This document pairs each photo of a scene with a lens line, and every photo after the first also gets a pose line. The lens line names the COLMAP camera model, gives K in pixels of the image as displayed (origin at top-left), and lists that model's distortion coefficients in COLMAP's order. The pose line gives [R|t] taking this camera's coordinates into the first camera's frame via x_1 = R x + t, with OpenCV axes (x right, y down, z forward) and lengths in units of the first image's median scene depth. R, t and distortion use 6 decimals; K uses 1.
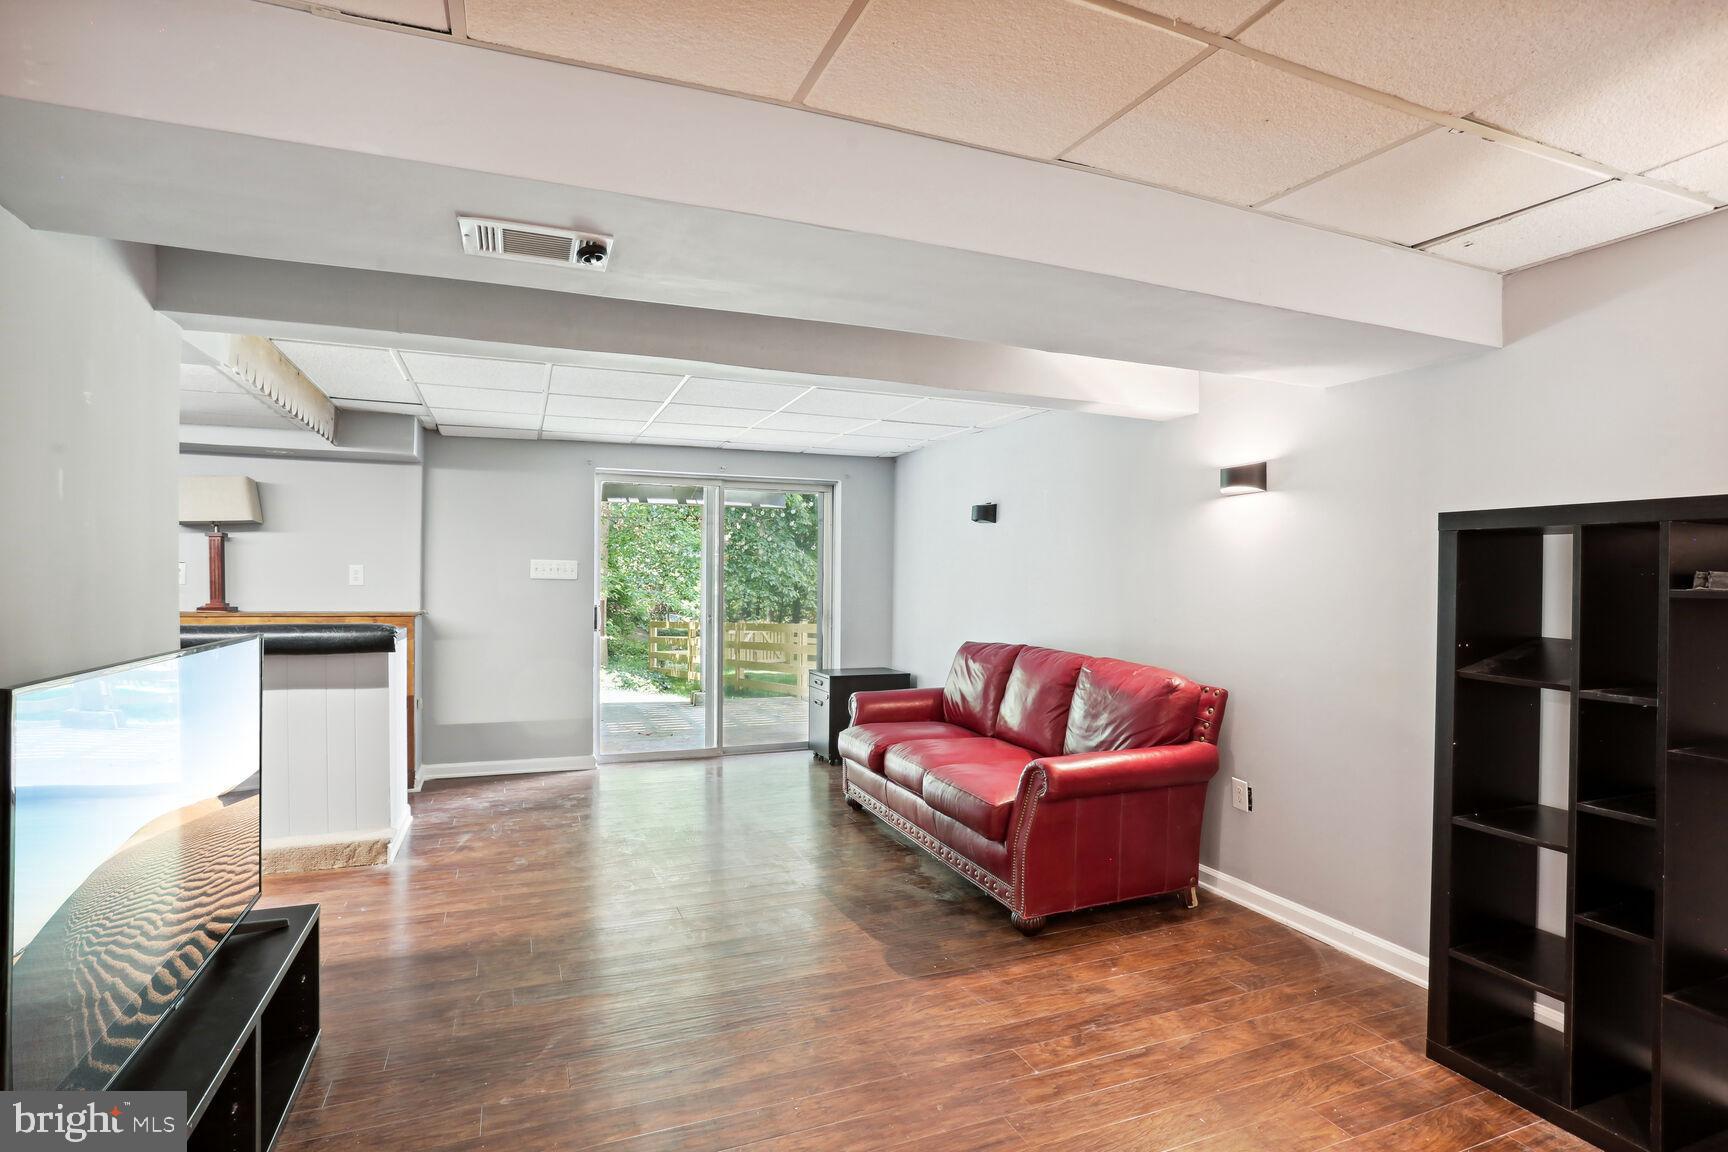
lens RADIAL K [[849.3, 0, 859.4], [0, 849.3, 581.2], [0, 0, 1]] dist [-0.064711, 0.033746]
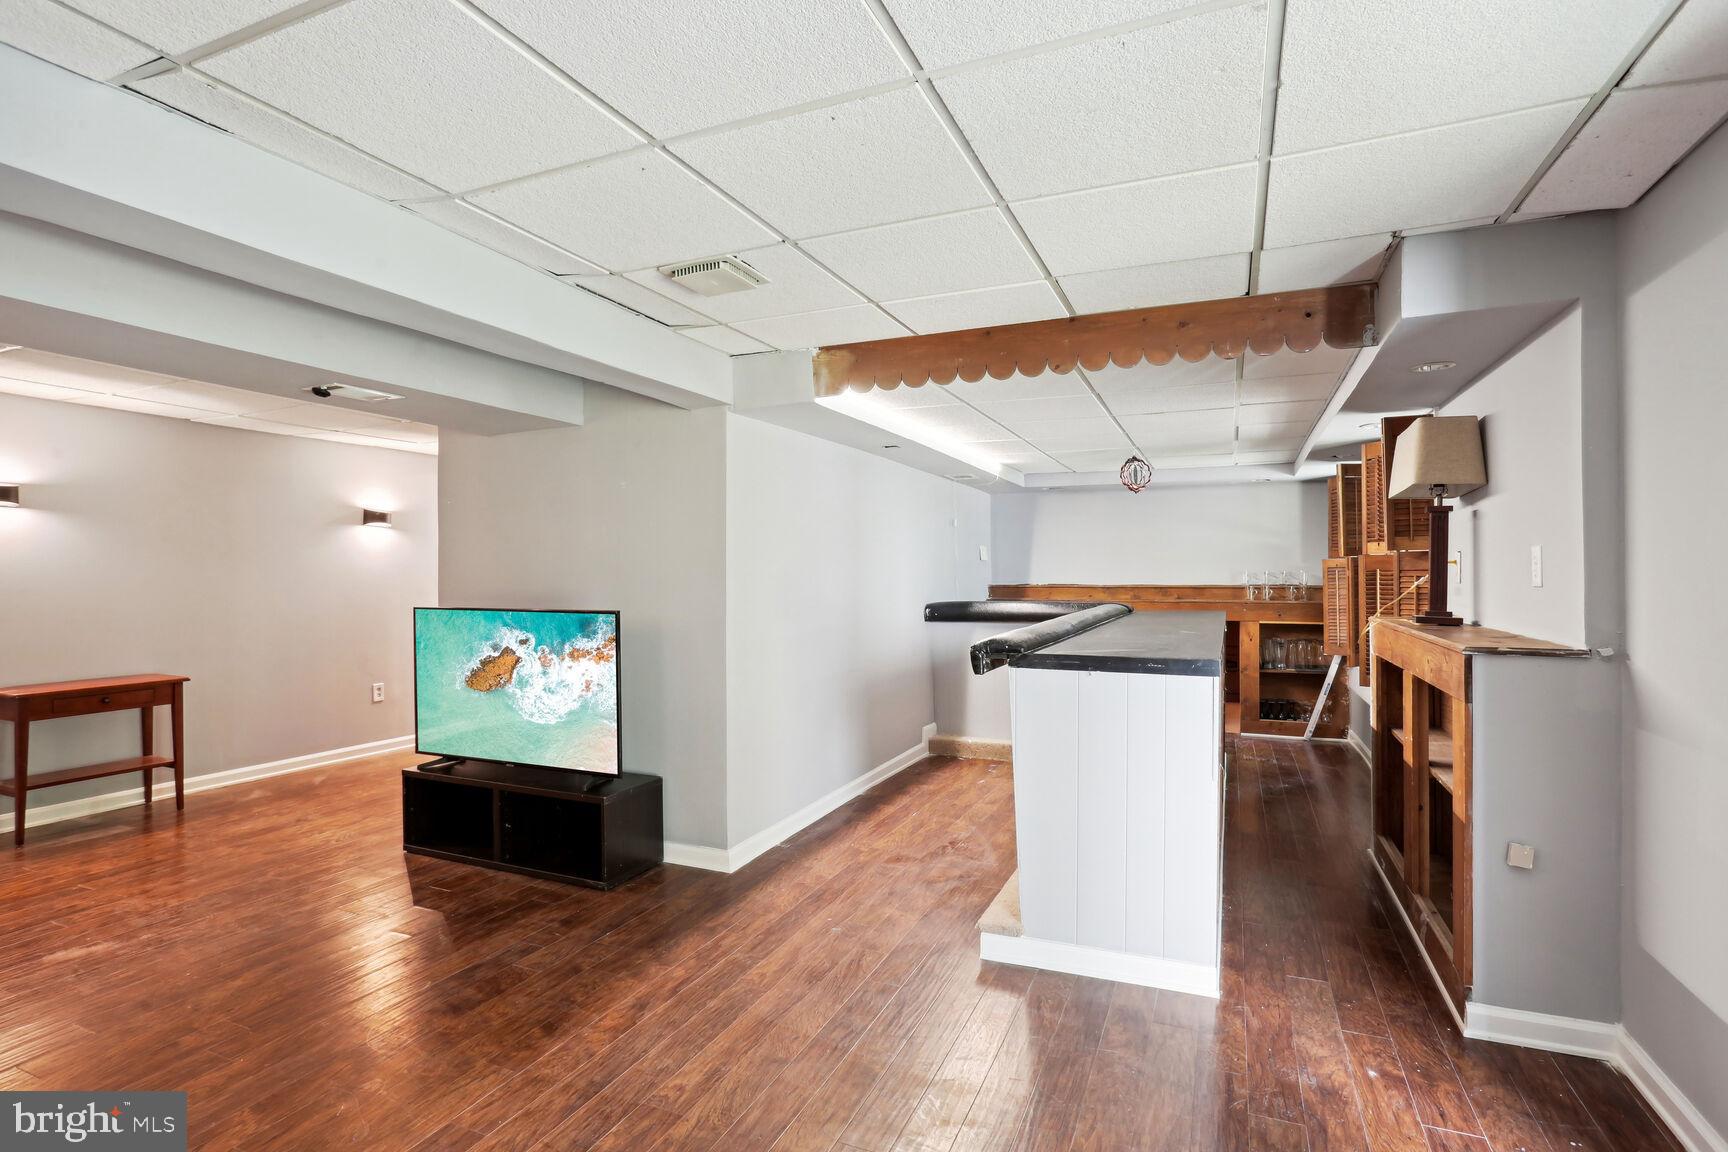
lens RADIAL K [[855.7, 0, 857.3], [0, 855.7, 573.7], [0, 0, 1]] dist [-0.065721, 0.034181]
pose [[-0.717259, -0.003120, -0.696800, 0.042637], [-0.001414, 0.999994, -0.003022, -0.001677], [0.696806, -0.001182, -0.717259, 1.425776]]
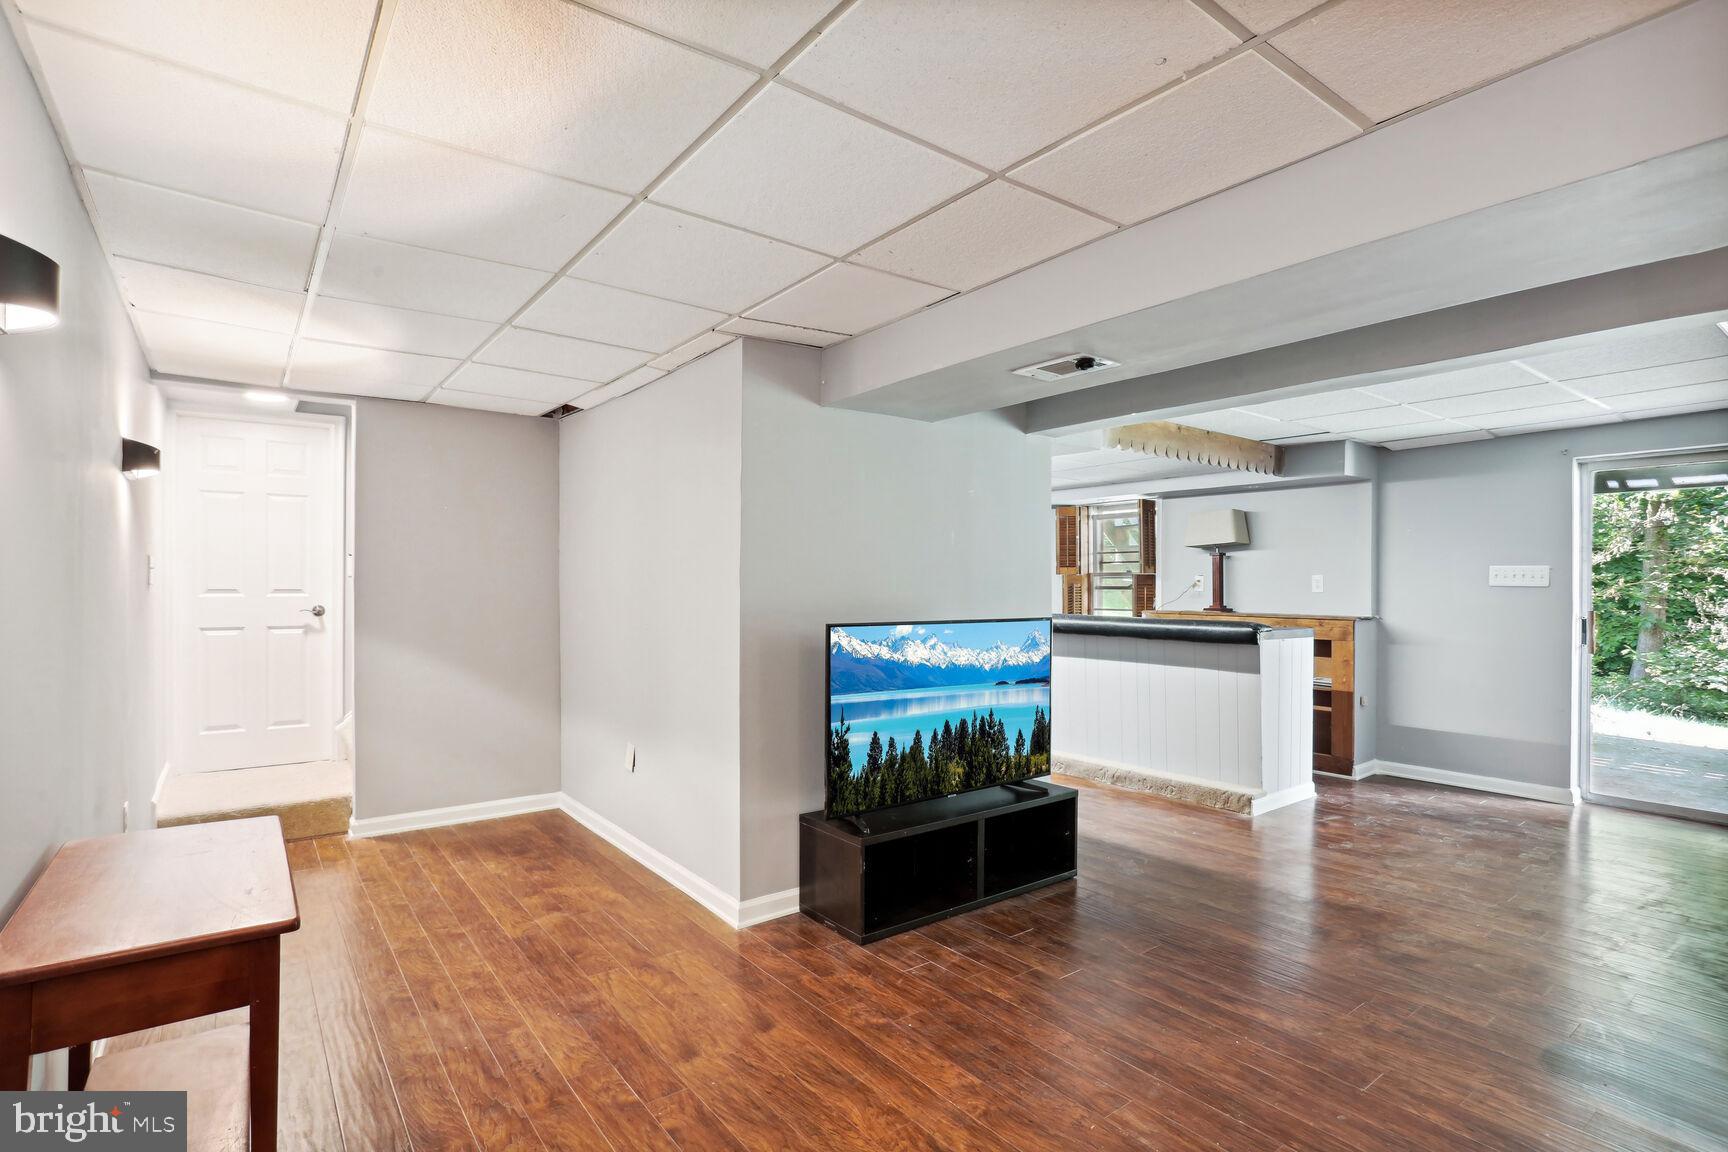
lens RADIAL K [[853.0, 0, 856.2], [0, 853.0, 583.9], [0, 0, 1]] dist [-0.052967, 0.031211]
pose [[0.258258, -0.008522, -0.966038, 0.482251], [-0.002564, 0.999952, -0.009507, 0.007775], [0.966073, 0.004932, 0.258223, 0.101247]]
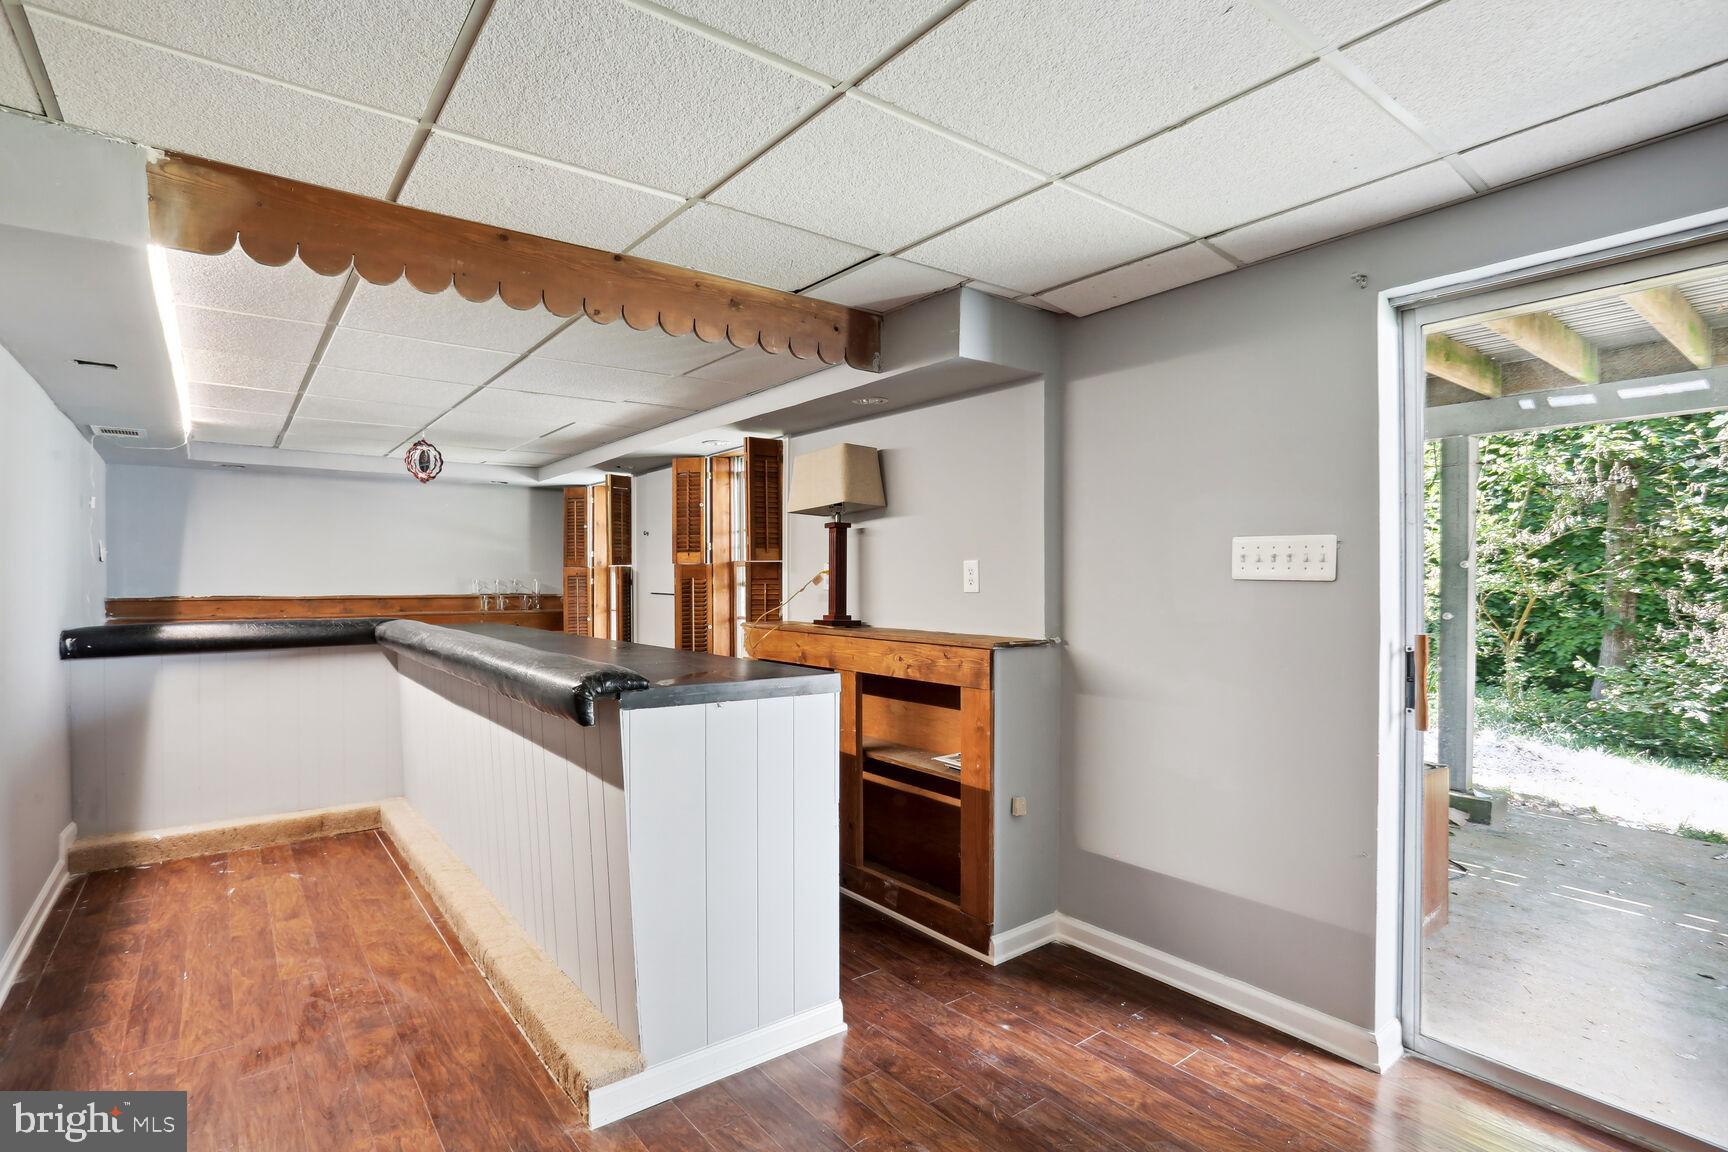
lens RADIAL K [[855.7, 0, 857.3], [0, 855.7, 573.7], [0, 0, 1]] dist [-0.065721, 0.034181]
pose [[0.265405, -0.014196, -0.964033, -0.010478], [0.001131, 0.999895, -0.014412, 0.000007], [0.964136, 0.002735, 0.265393, 0.993388]]
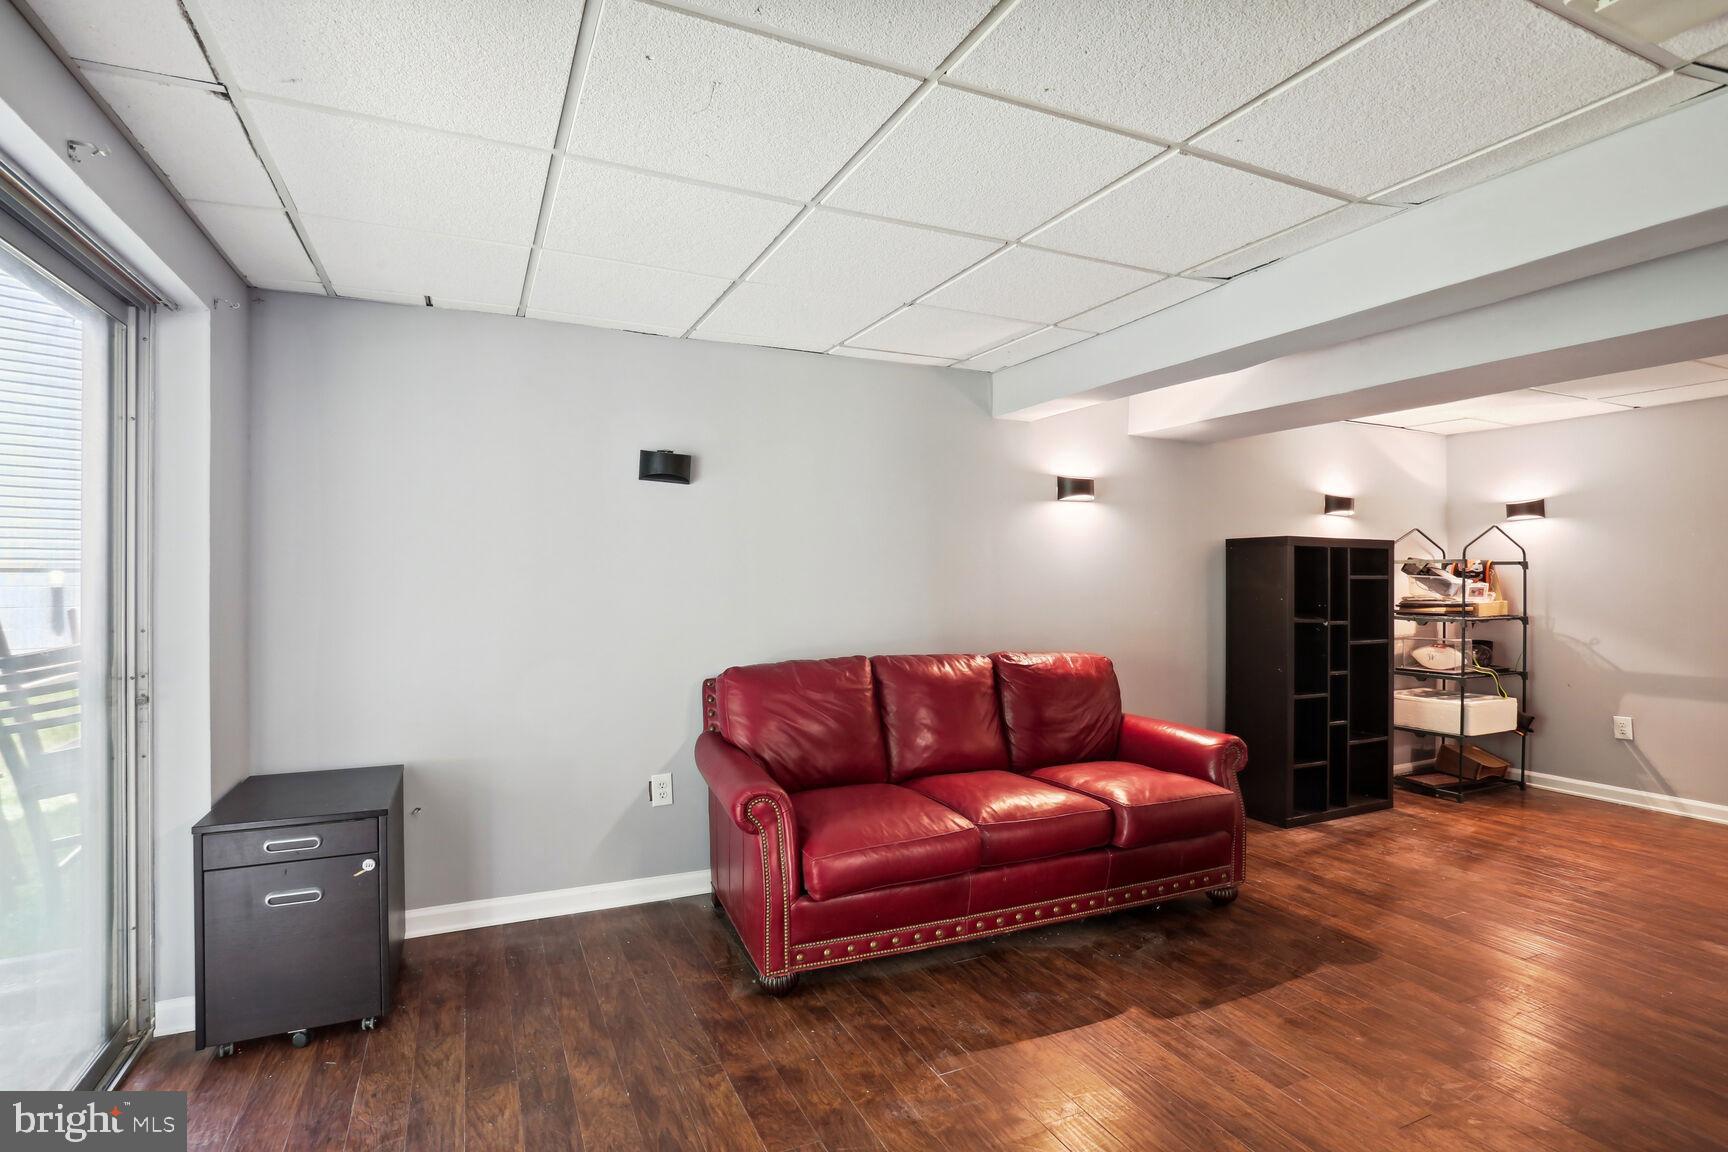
lens RADIAL K [[855.7, 0, 857.3], [0, 855.7, 573.7], [0, 0, 1]] dist [-0.065721, 0.034181]
pose [[-0.045148, -0.007575, 0.998952, -0.673546], [-0.000445, 0.999971, 0.007563, -0.005589], [-0.998980, -0.000104, -0.045150, 1.210321]]
